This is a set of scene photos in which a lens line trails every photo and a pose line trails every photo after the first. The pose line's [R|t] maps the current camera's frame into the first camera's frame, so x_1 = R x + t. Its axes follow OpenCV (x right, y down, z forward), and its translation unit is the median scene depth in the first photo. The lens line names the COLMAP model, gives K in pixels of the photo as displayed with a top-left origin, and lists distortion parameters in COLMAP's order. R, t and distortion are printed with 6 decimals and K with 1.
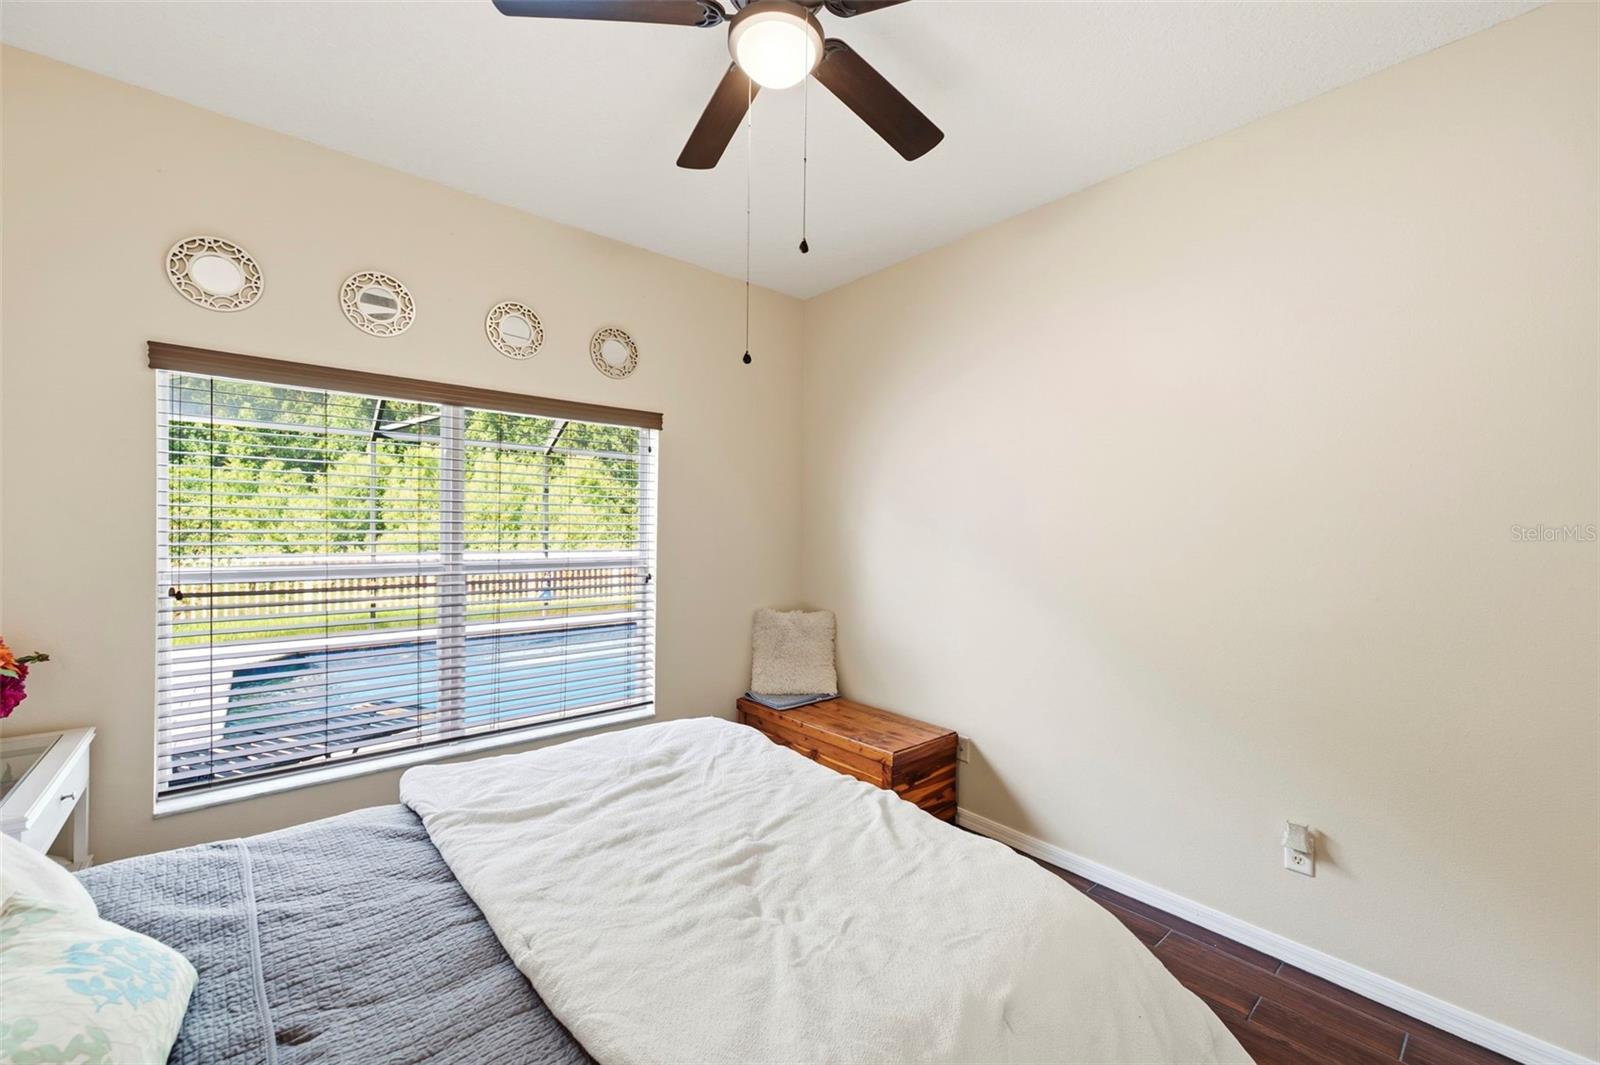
lens RADIAL K [[627.0, 0, 801.3], [0, 627.0, 532.0], [0, 0, 1]] dist [0.001833, 0.000069]
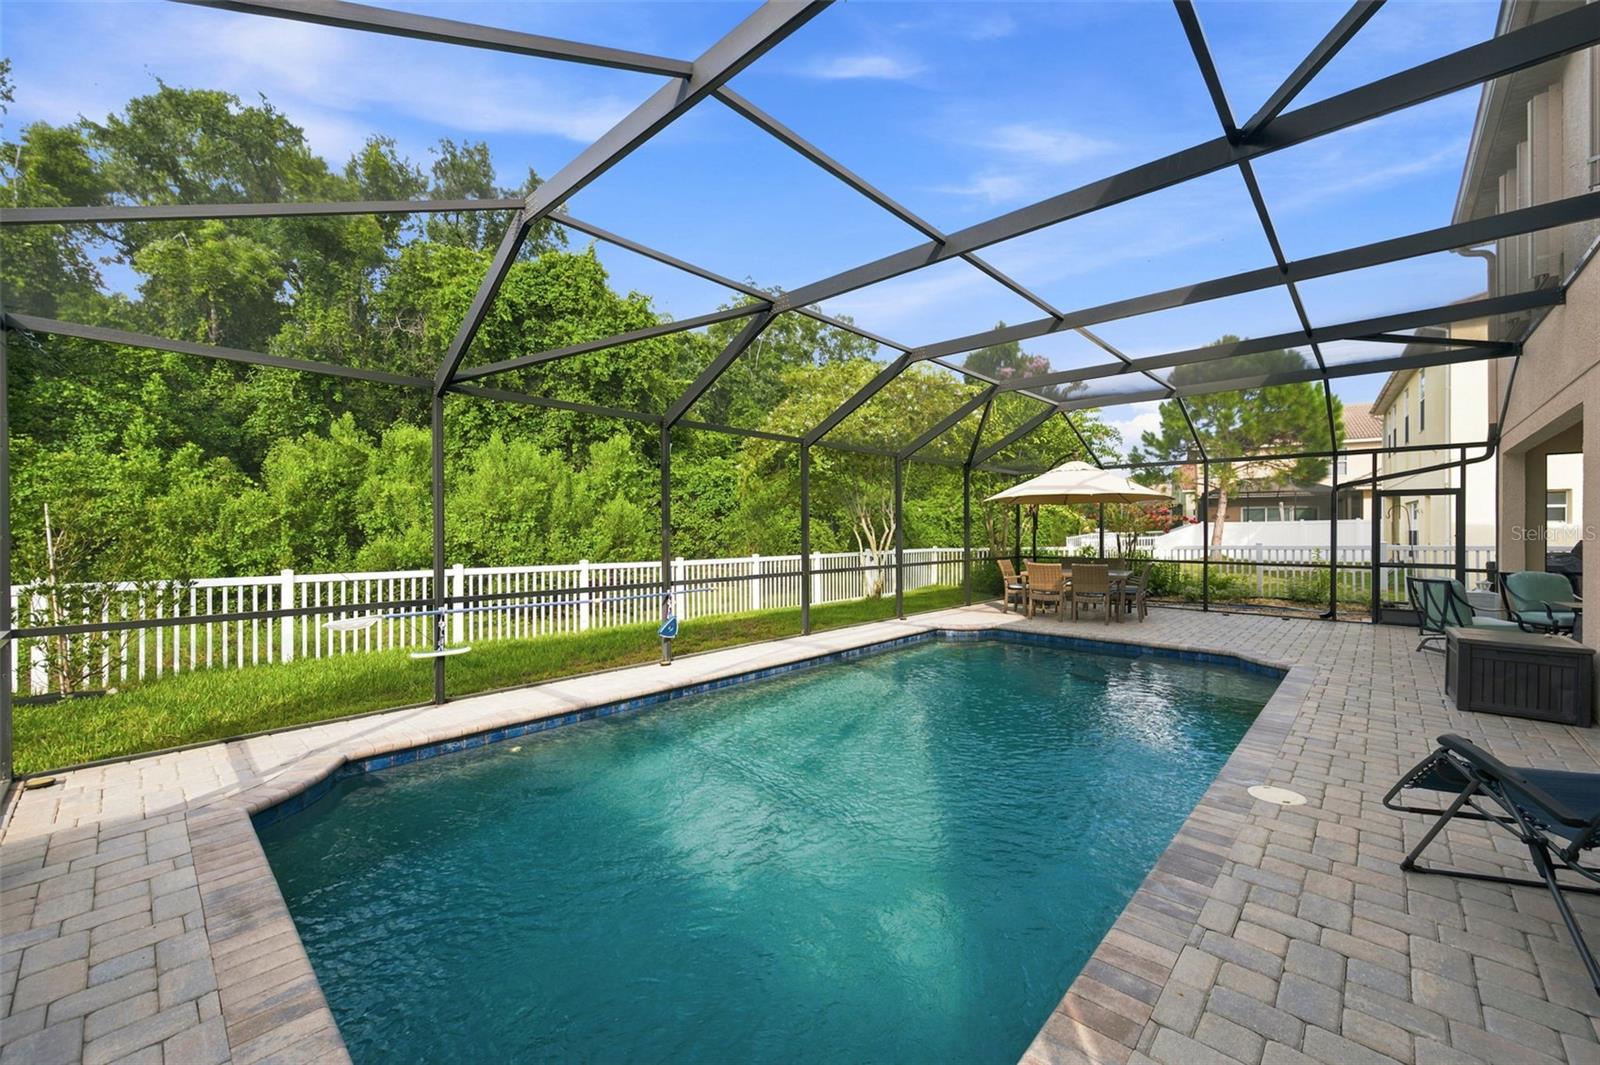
lens RADIAL K [[627.0, 0, 798.1], [0, 627.0, 530.6], [0, 0, 1]] dist [0.001833, 0.000069]
pose [[0.996586, 0.003490, 0.082493, -0.134280], [-0.003705, 0.999990, 0.002449, -0.009055], [-0.082483, -0.002746, 0.996589, 0.137493]]
